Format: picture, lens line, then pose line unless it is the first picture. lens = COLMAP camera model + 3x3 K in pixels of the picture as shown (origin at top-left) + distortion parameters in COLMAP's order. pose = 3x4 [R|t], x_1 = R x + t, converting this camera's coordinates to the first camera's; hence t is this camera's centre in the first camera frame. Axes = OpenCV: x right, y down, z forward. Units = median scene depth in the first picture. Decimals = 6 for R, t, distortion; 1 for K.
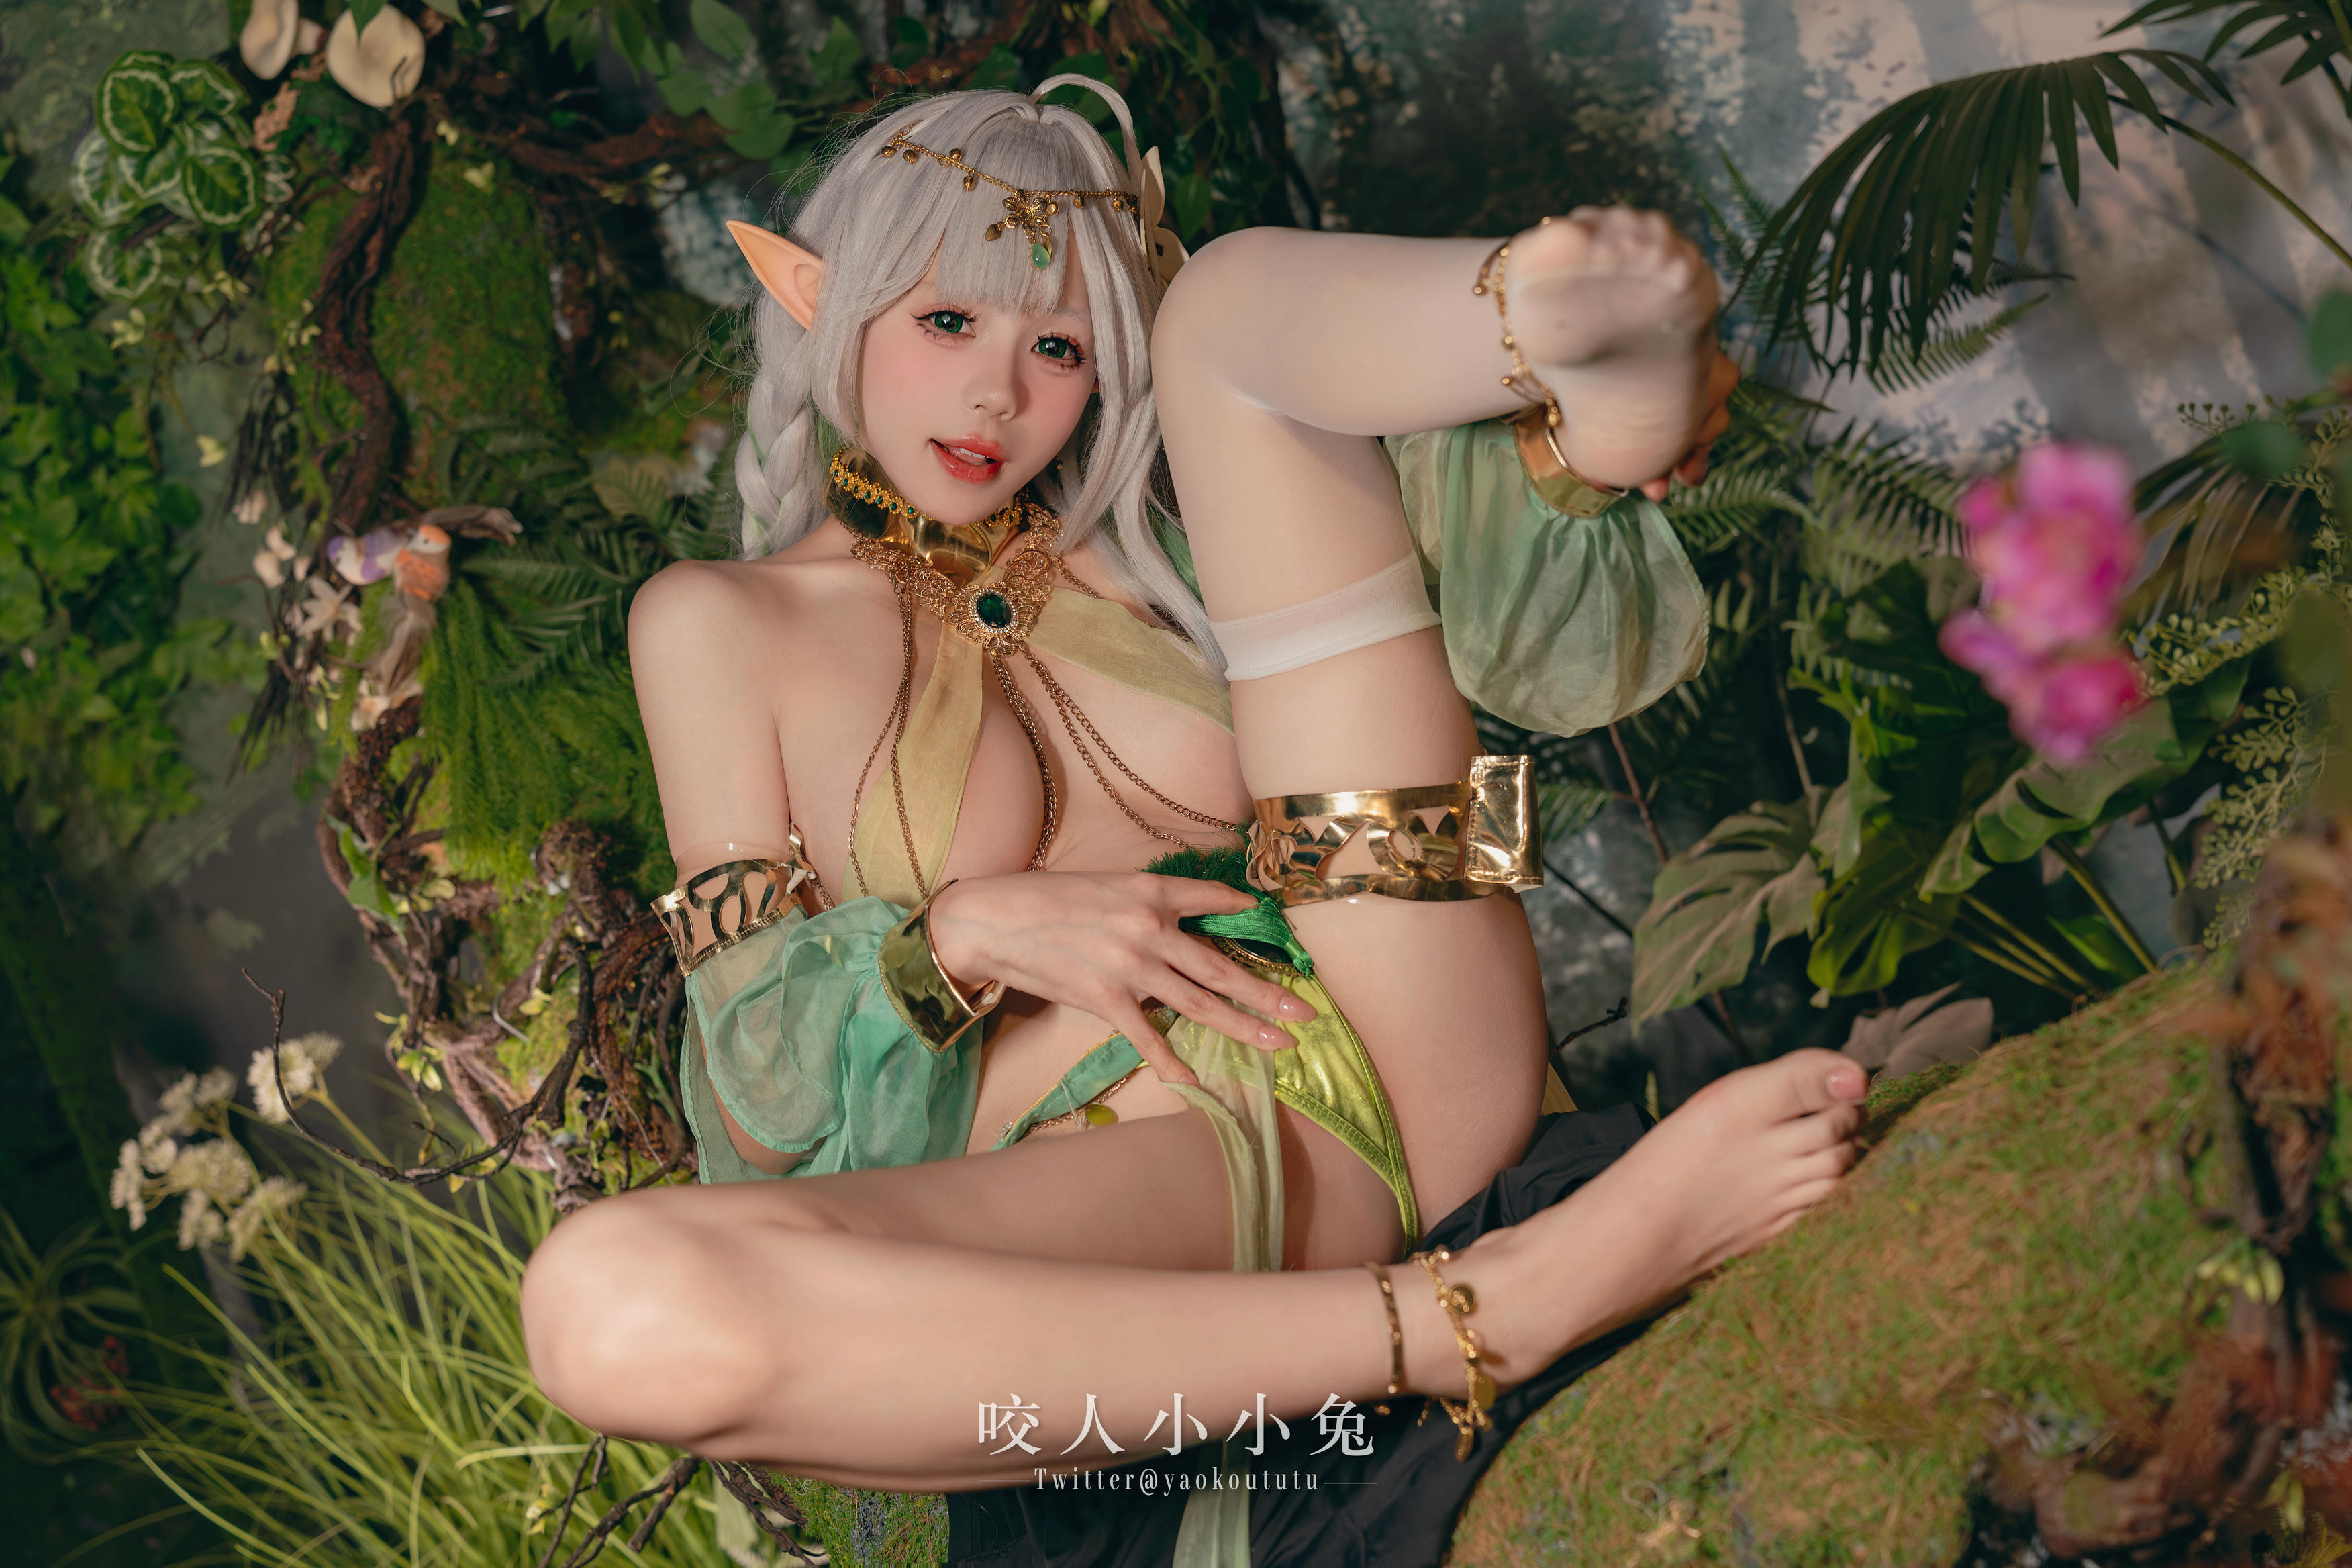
lens RADIAL K [[3386.4, 0, 1176.0], [0, 3386.4, 784.0], [0, 0, 1]] dist [-0.030183, 0.020793]
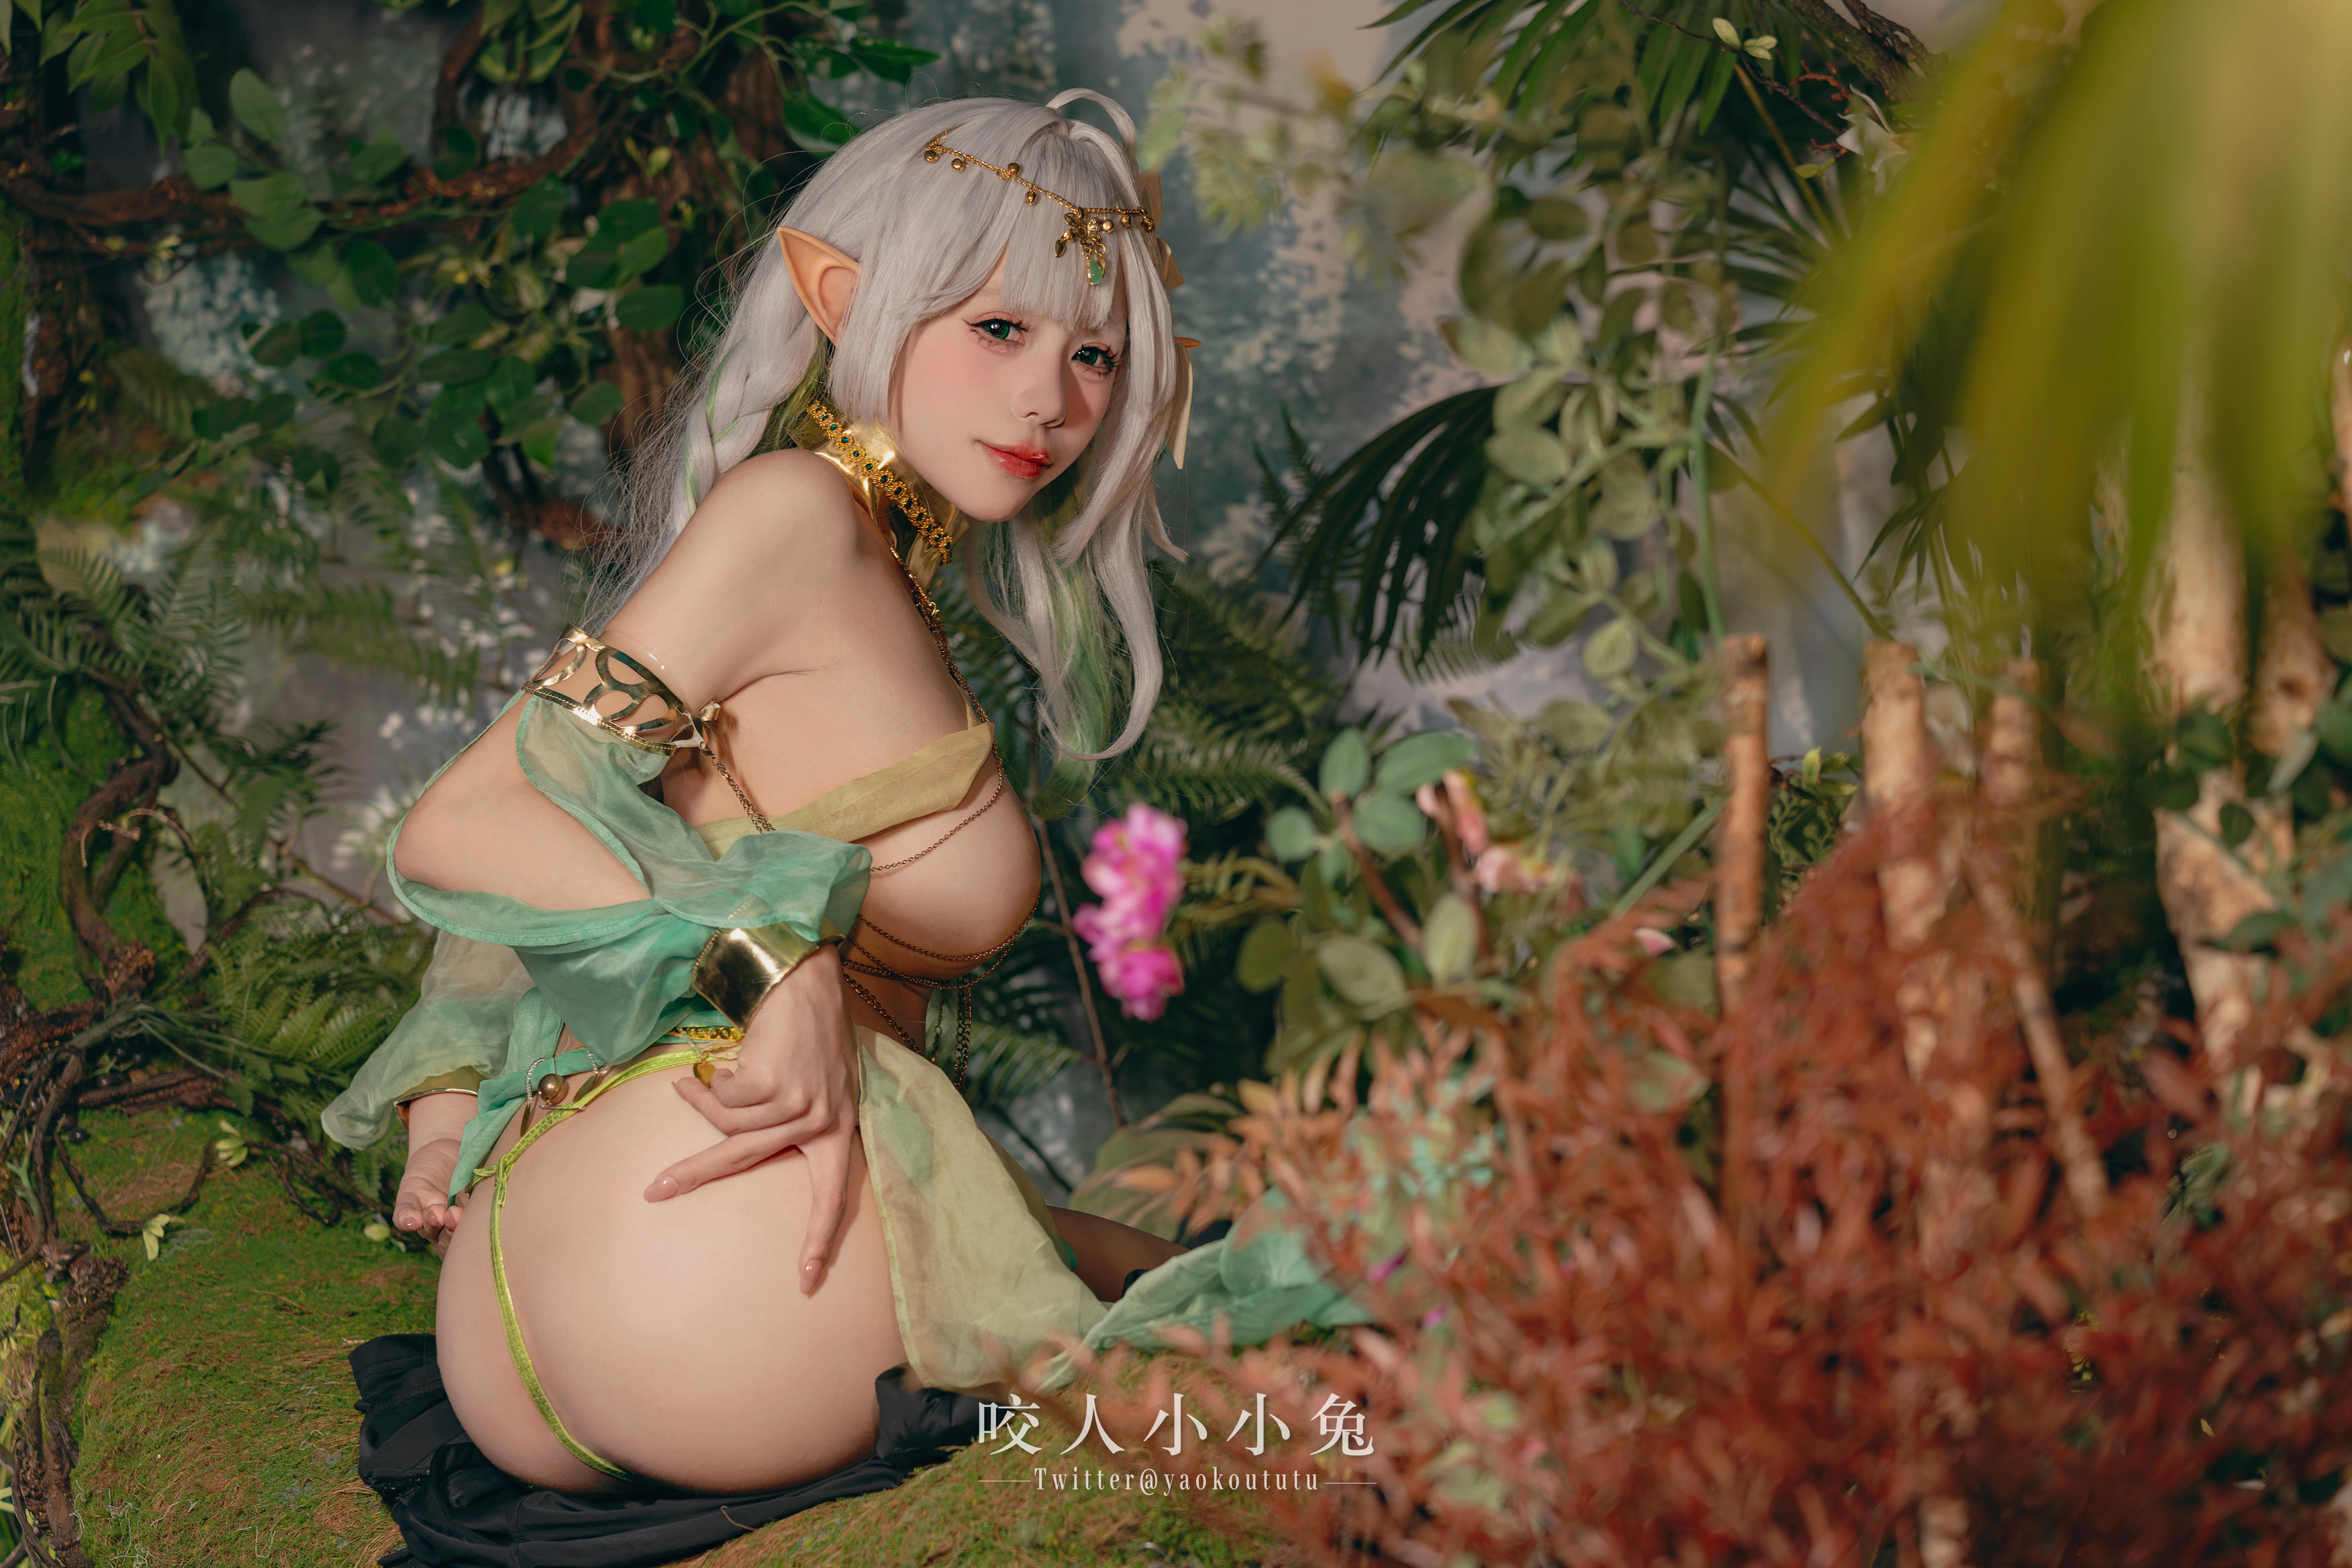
lens RADIAL K [[5304.1, 0, 1176.0], [0, 5304.1, 784.0], [0, 0, 1]] dist [0.653522, -6.116715]
pose [[0.984421, 0.158873, 0.075336, 0.034185], [-0.155120, 0.986455, -0.053337, 0.003603], [-0.082789, 0.040820, 0.995731, -0.501074]]
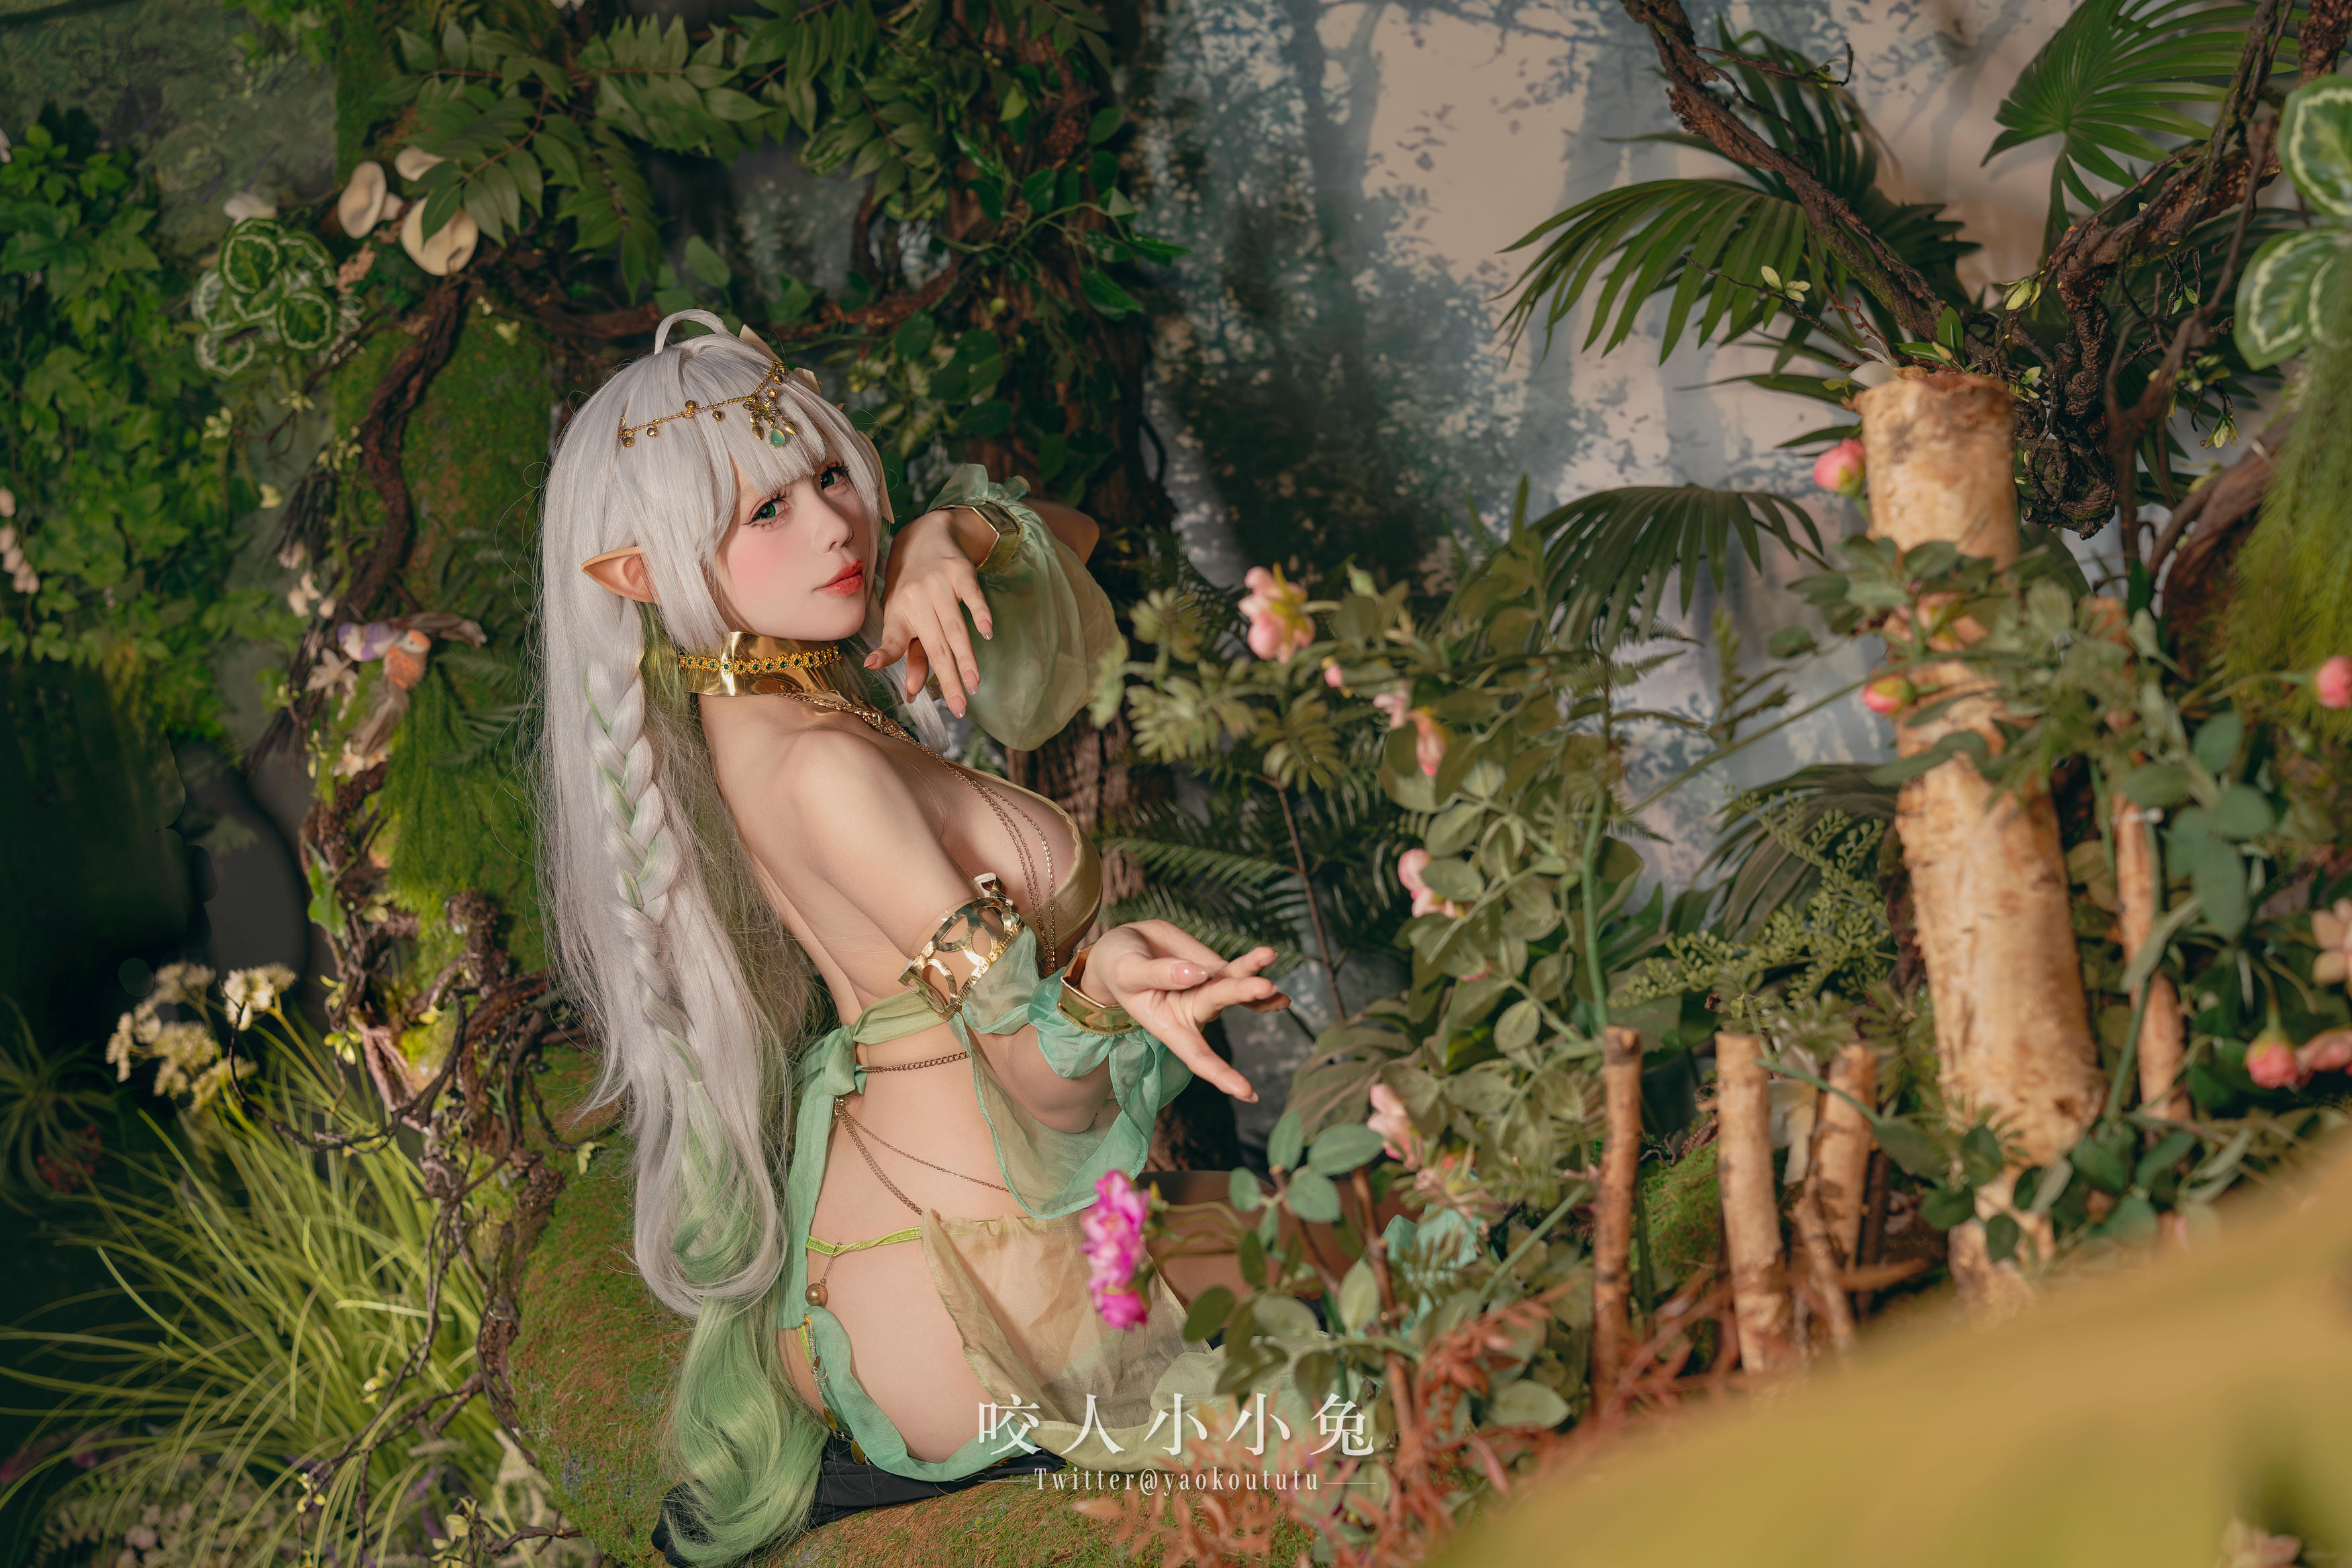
lens RADIAL K [[3656.5, 0, 1176.0], [0, 3656.5, 784.0], [0, 0, 1]] dist [-0.034575, -0.179282]
pose [[0.984120, 0.175891, -0.023885, 0.105882], [-0.173507, 0.981603, 0.079698, -0.167776], [0.037463, -0.074288, 0.996533, -0.377583]]
